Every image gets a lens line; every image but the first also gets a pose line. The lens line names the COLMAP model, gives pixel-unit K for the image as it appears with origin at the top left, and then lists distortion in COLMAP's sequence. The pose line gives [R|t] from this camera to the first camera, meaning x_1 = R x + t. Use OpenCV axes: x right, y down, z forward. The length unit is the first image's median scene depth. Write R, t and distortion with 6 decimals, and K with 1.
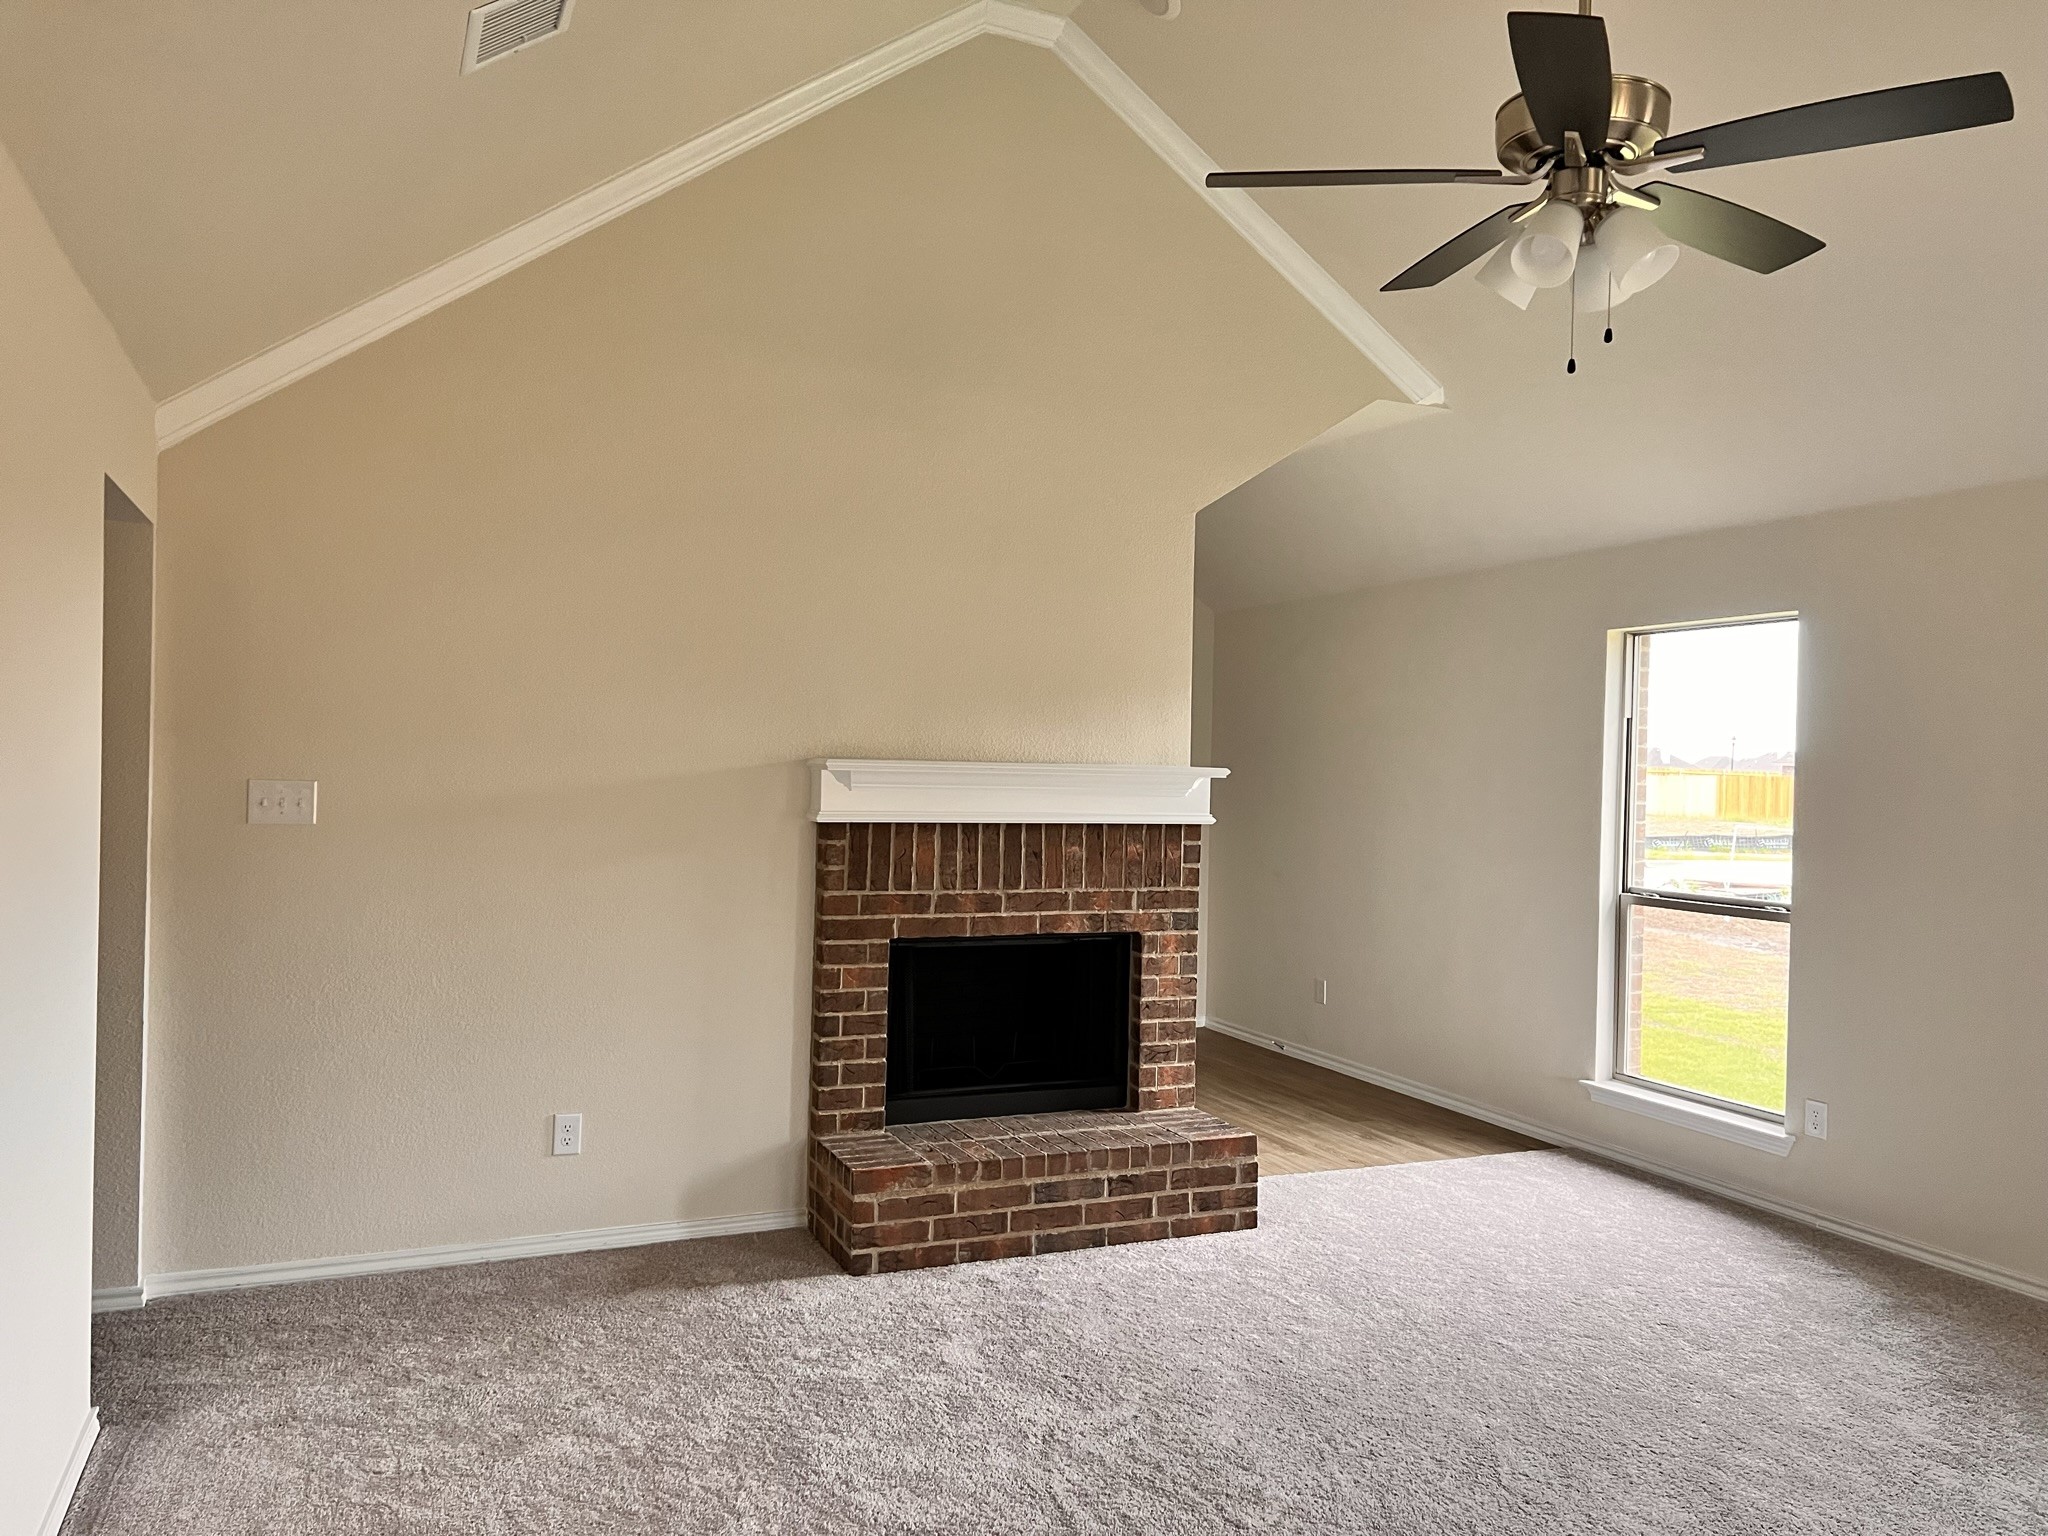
lens RADIAL K [[1575.8, 0, 1024.0], [0, 1575.8, 768.0], [0, 0, 1]] dist [0.110770, -0.250888]
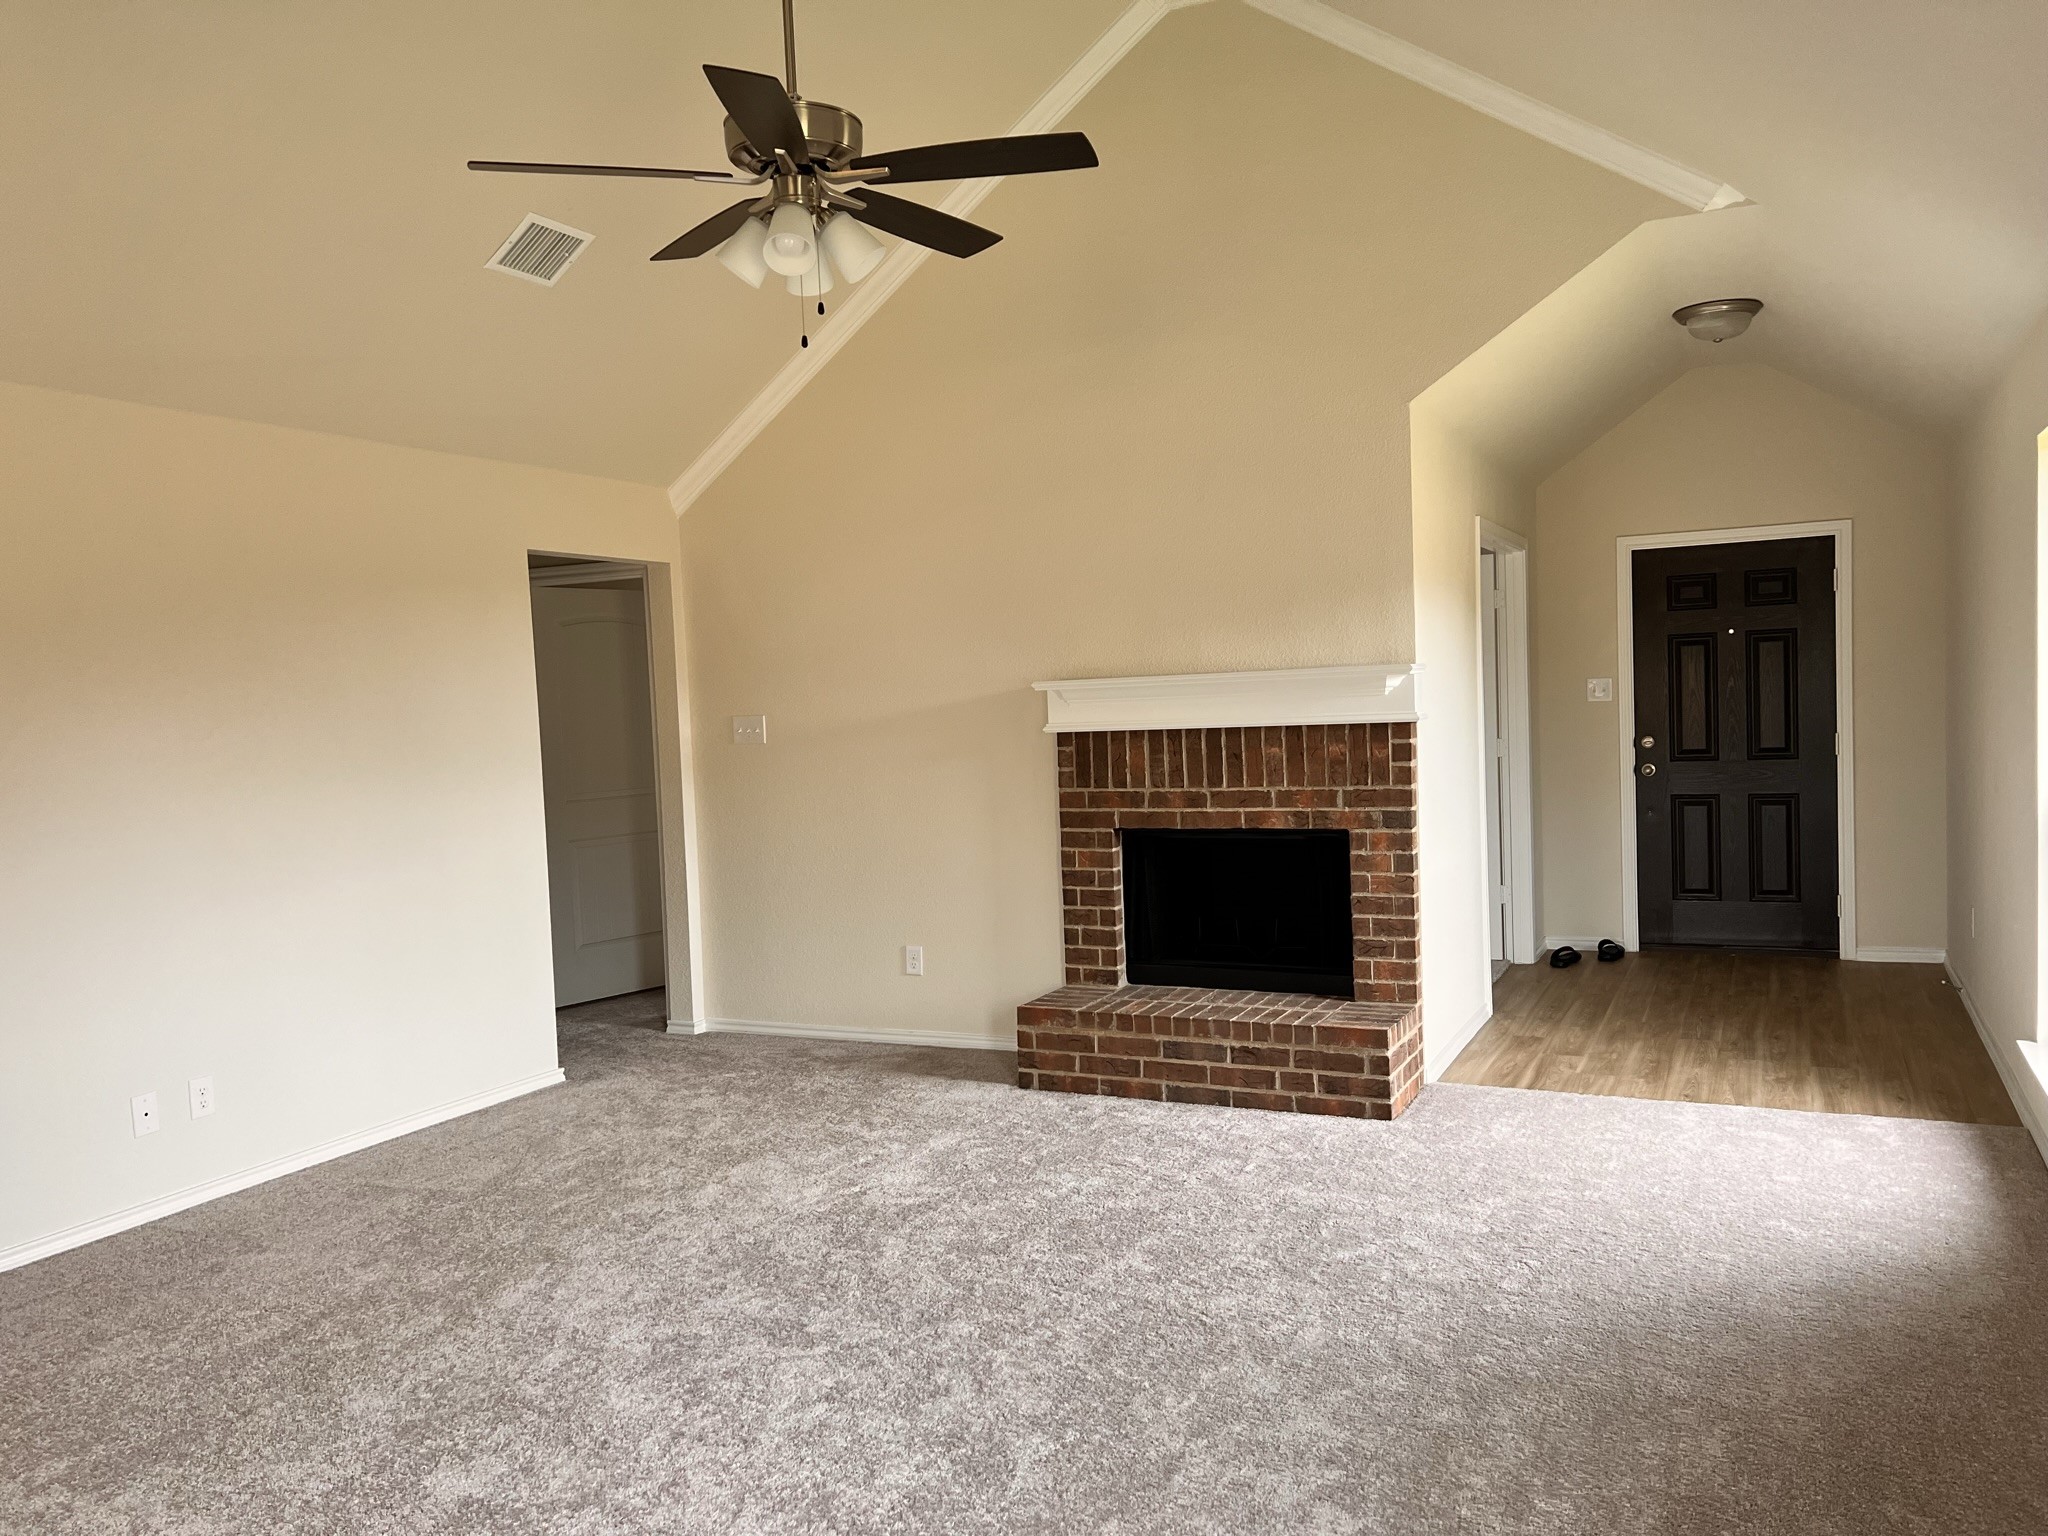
lens RADIAL K [[1548.8, 0, 1012.0], [0, 1548.8, 773.4], [0, 0, 1]] dist [0.067680, -0.060432]
pose [[0.626064, -0.008144, -0.779729, 0.777792], [0.051763, 0.998174, 0.031137, 0.026133], [0.778051, -0.059854, 0.625343, 0.209055]]
